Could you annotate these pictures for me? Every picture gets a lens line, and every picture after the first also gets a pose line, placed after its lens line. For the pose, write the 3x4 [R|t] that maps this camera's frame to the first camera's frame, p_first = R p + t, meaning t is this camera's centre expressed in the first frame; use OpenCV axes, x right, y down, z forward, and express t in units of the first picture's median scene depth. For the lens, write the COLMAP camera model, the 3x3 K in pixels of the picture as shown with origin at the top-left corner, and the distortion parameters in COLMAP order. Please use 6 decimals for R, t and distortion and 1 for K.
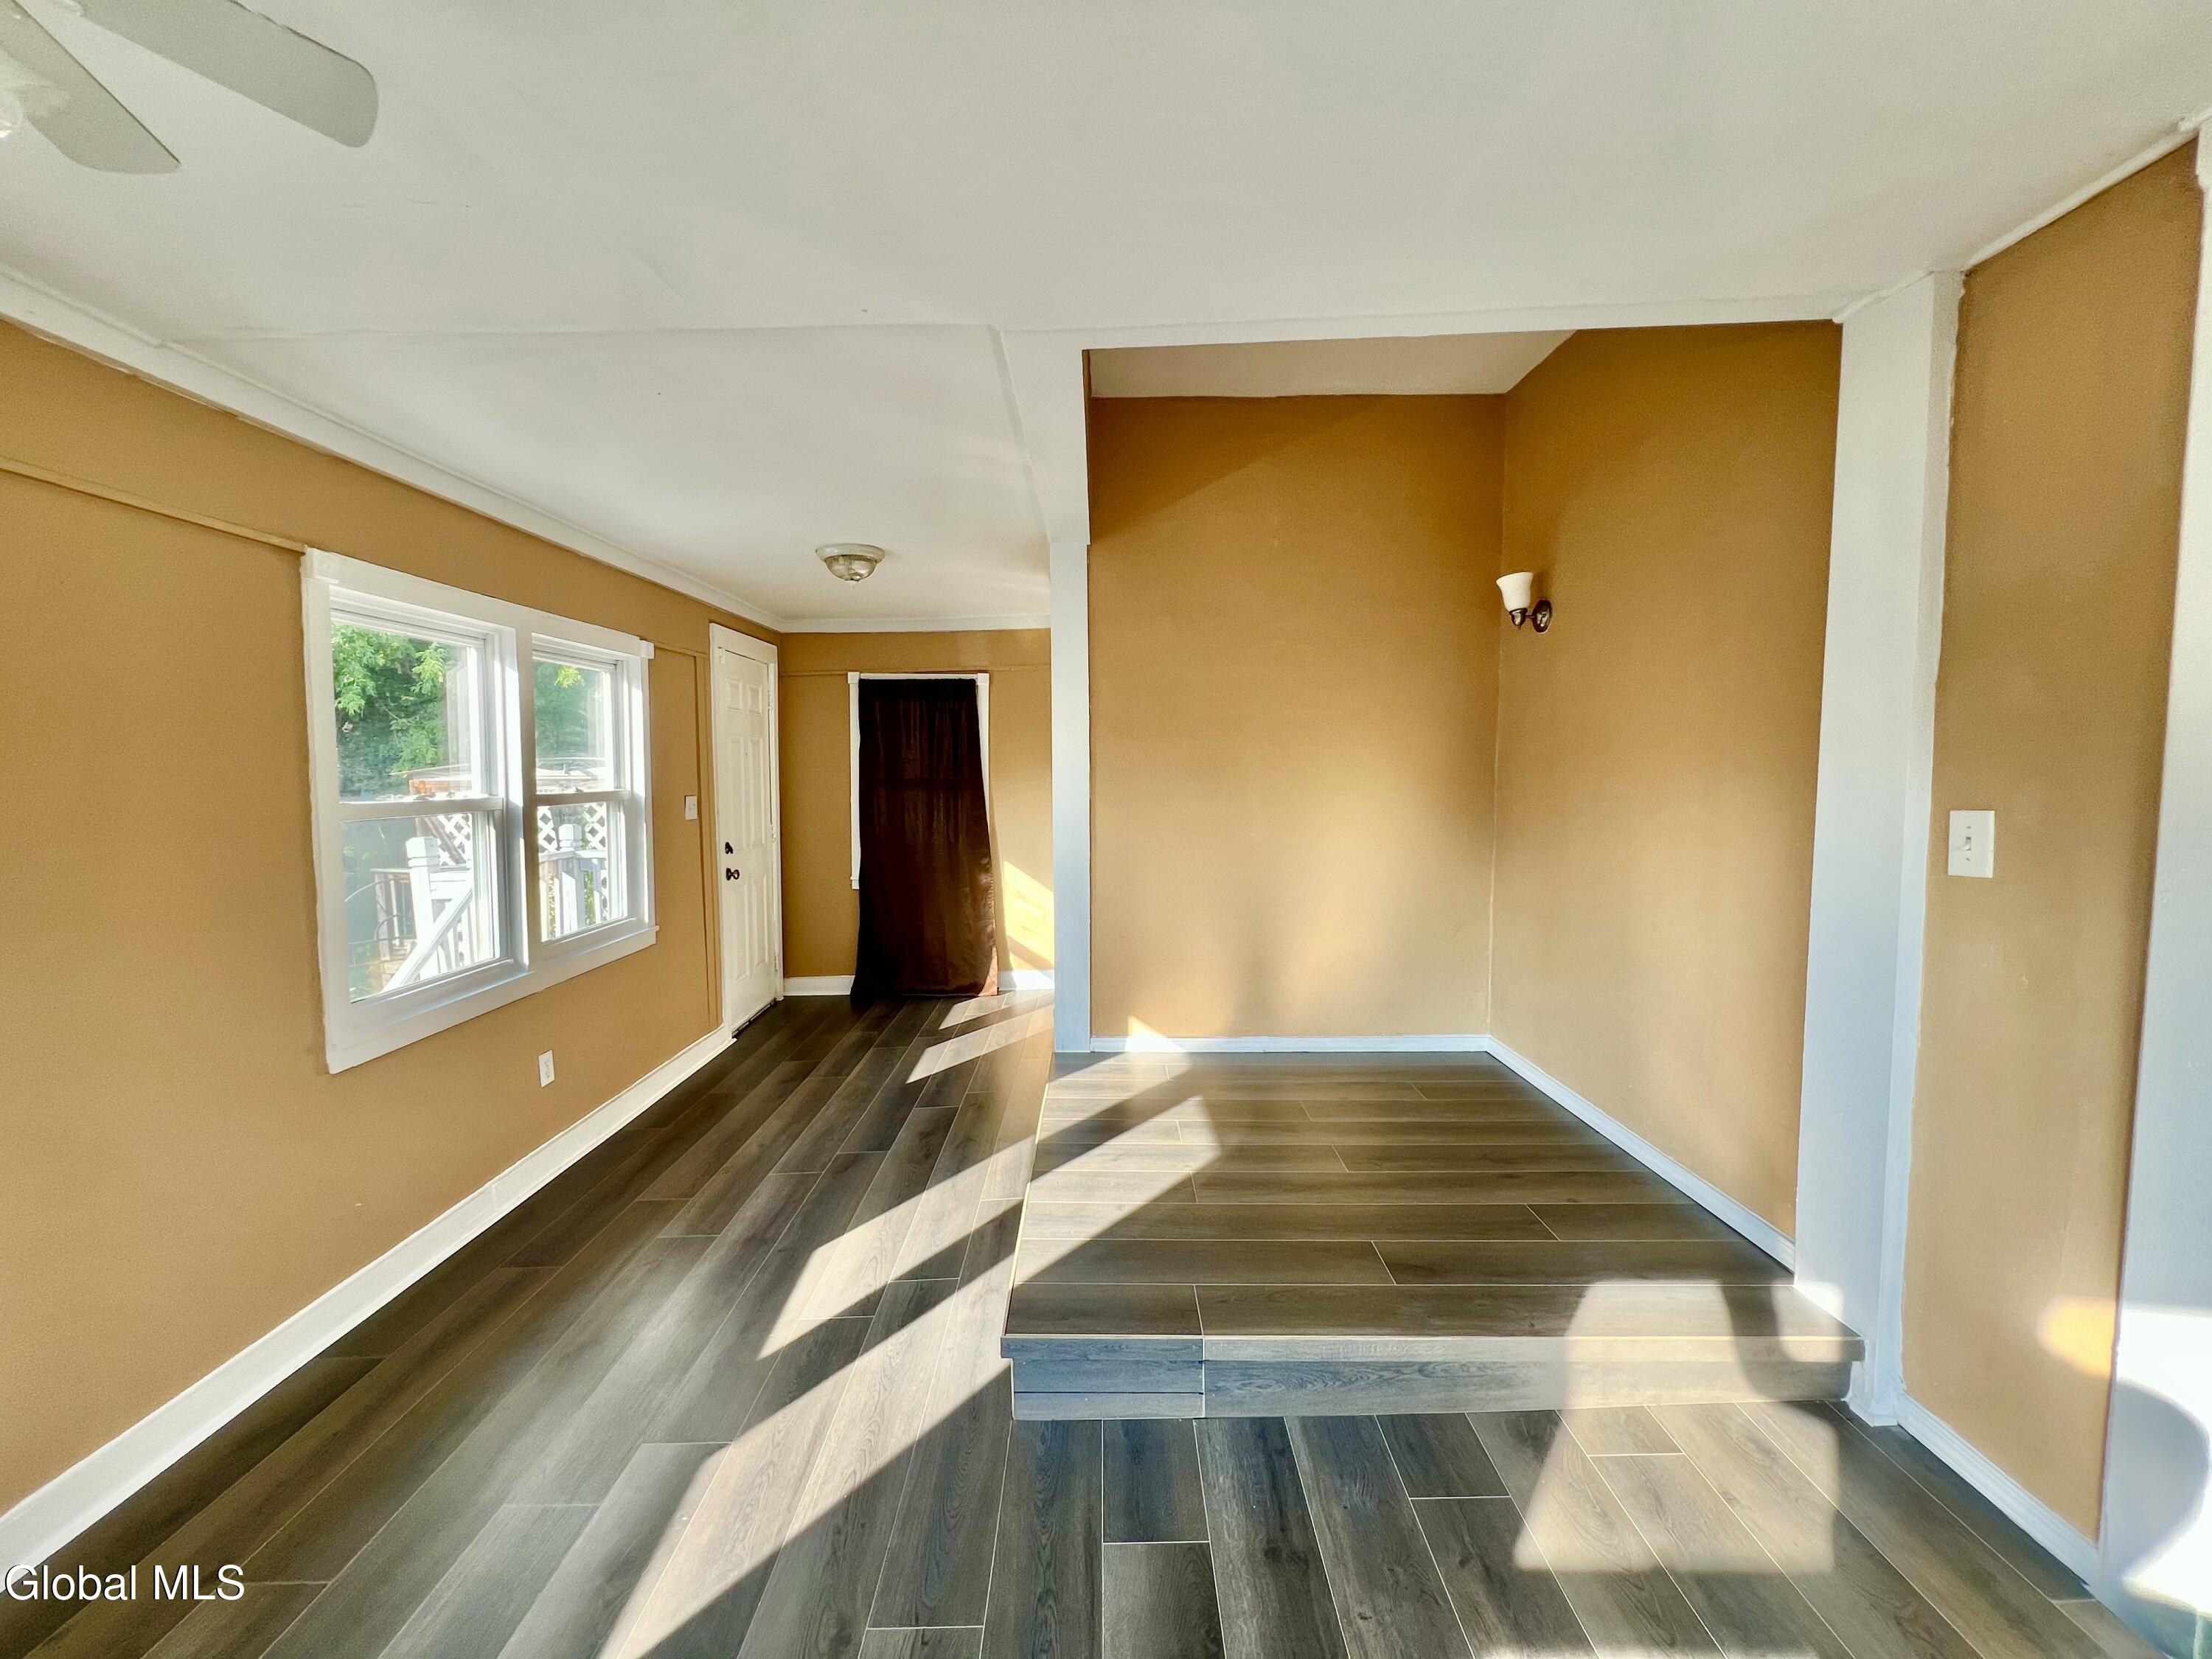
lens RADIAL K [[889.7, 0, 1099.6], [0, 889.7, 825.1], [0, 0, 1]] dist [-0.002462, 0.000586]
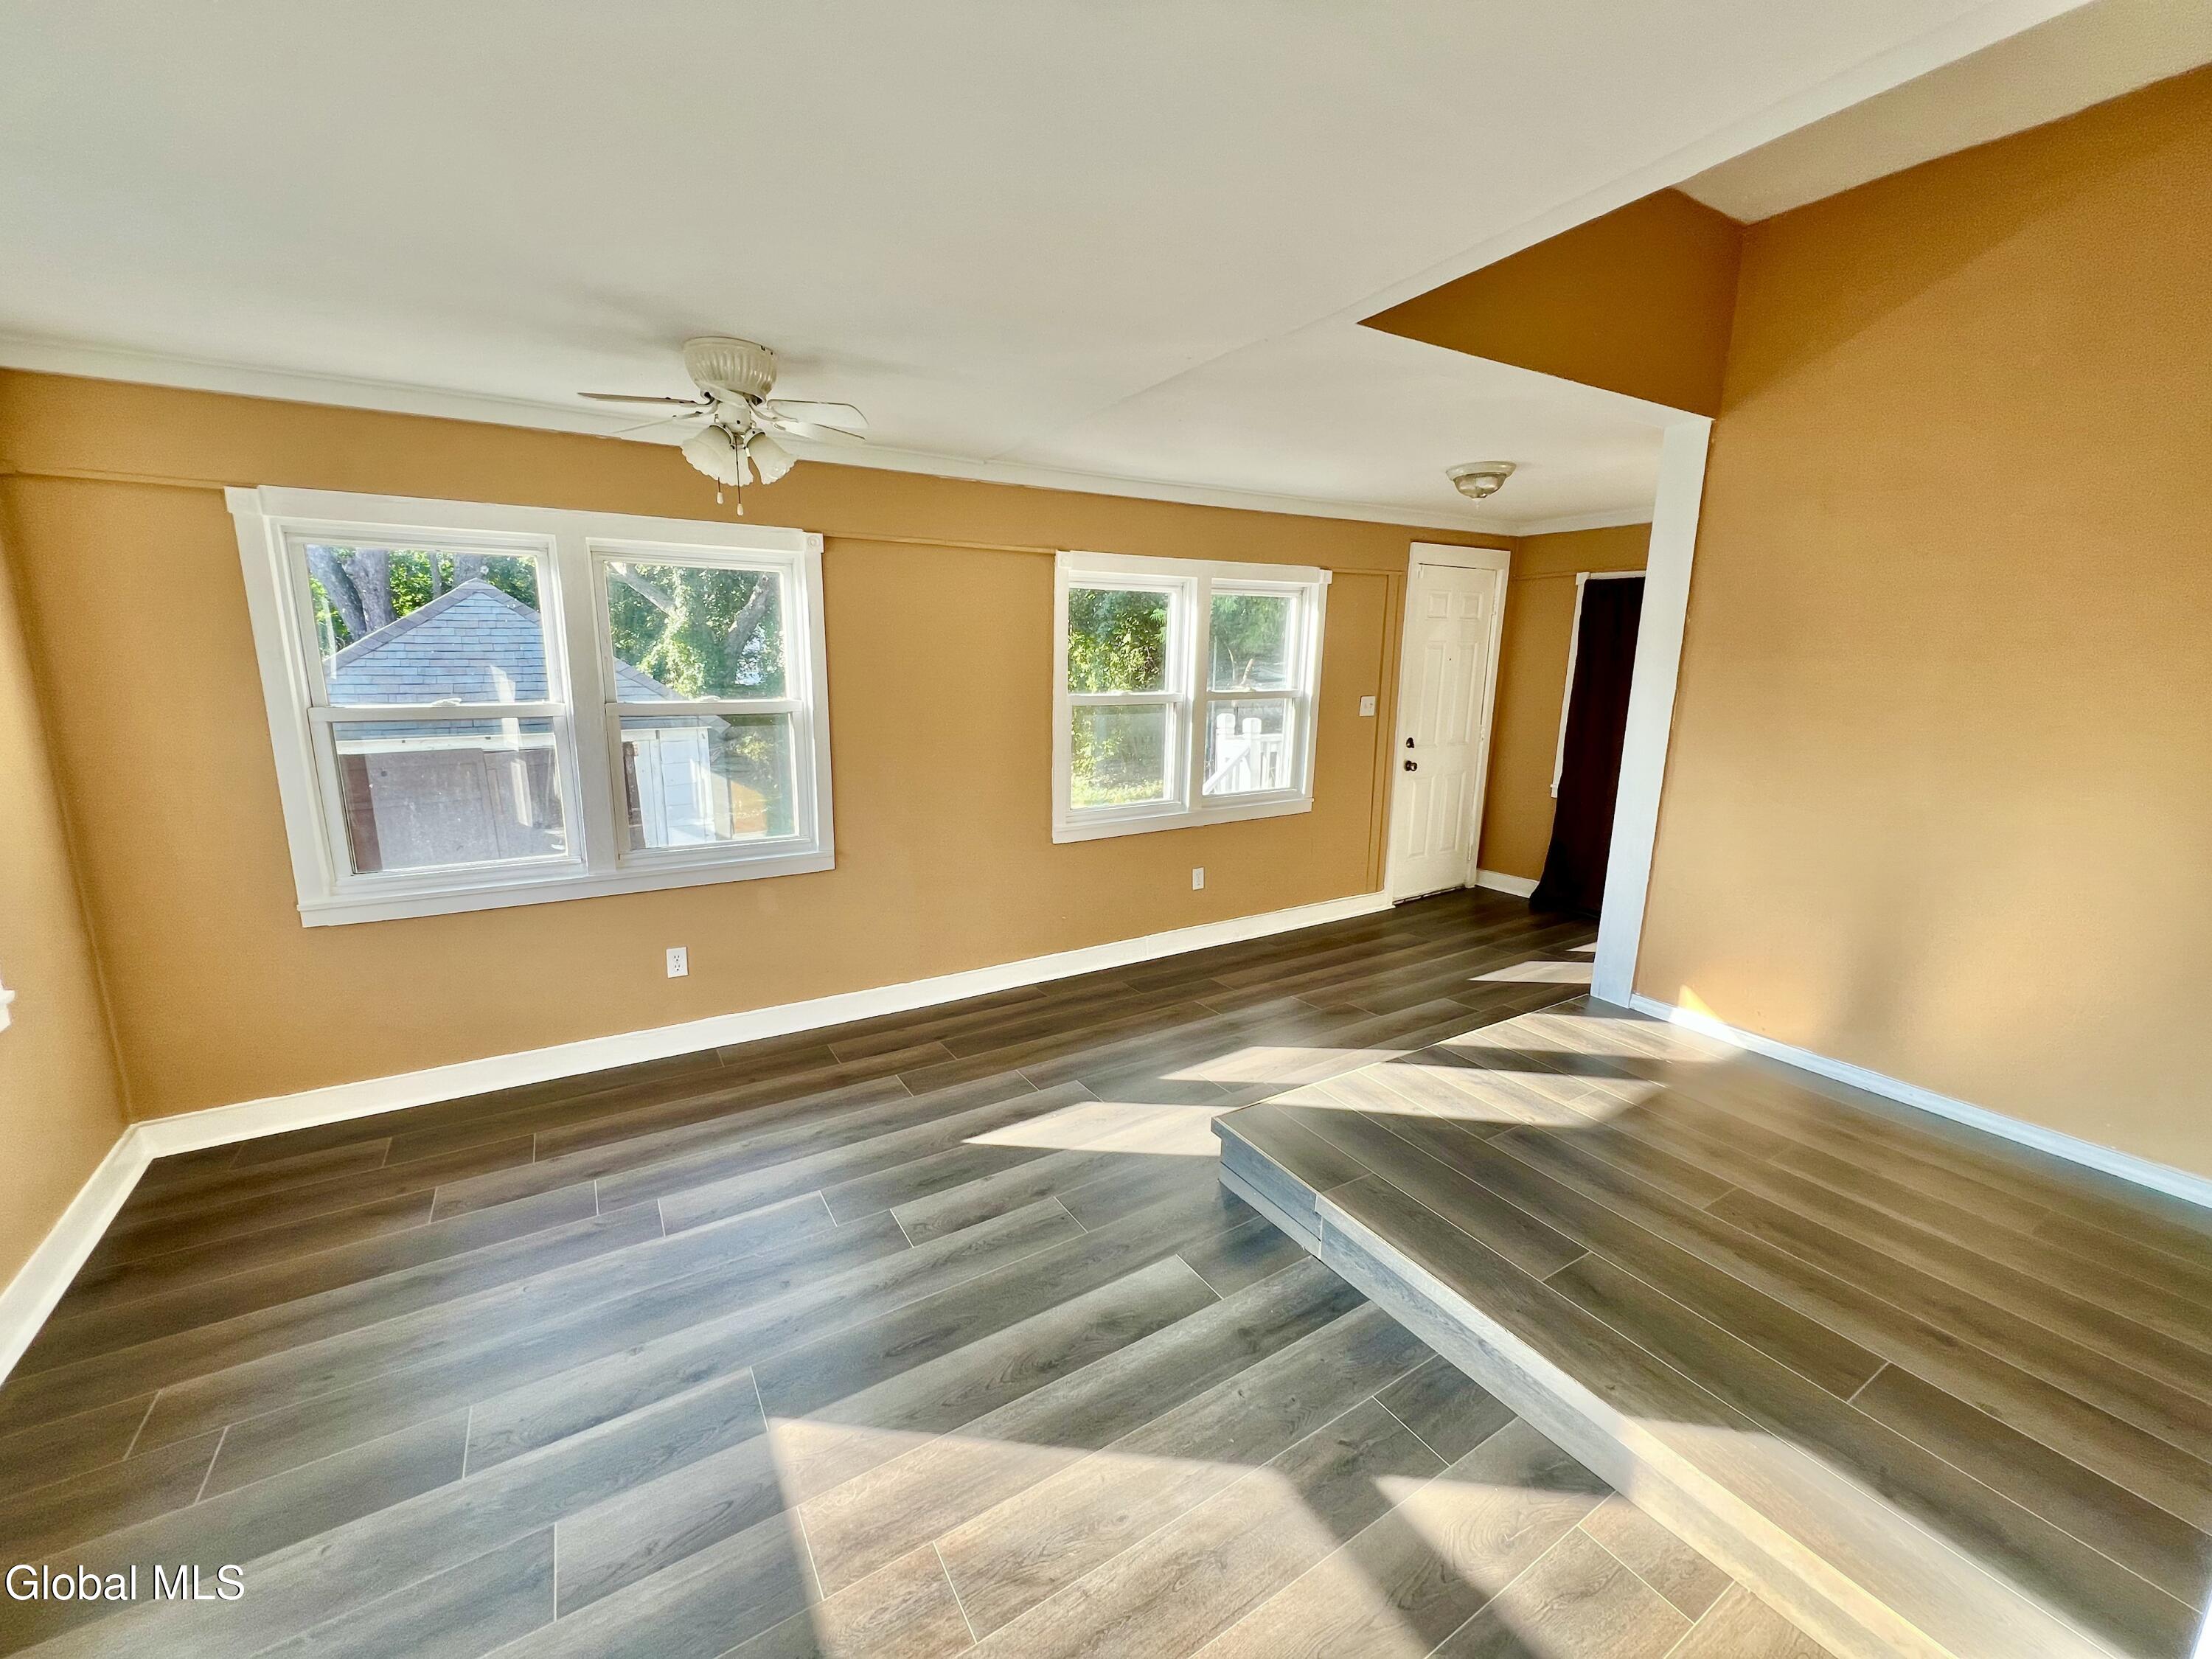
lens RADIAL K [[889.7, 0, 1100.6], [0, 889.7, 825.2], [0, 0, 1]] dist [-0.002462, 0.000586]
pose [[0.521862, 0.178968, -0.834044, 0.456292], [-0.066537, 0.983305, 0.169364, -0.049109], [0.850431, -0.032890, 0.525058, 0.073652]]
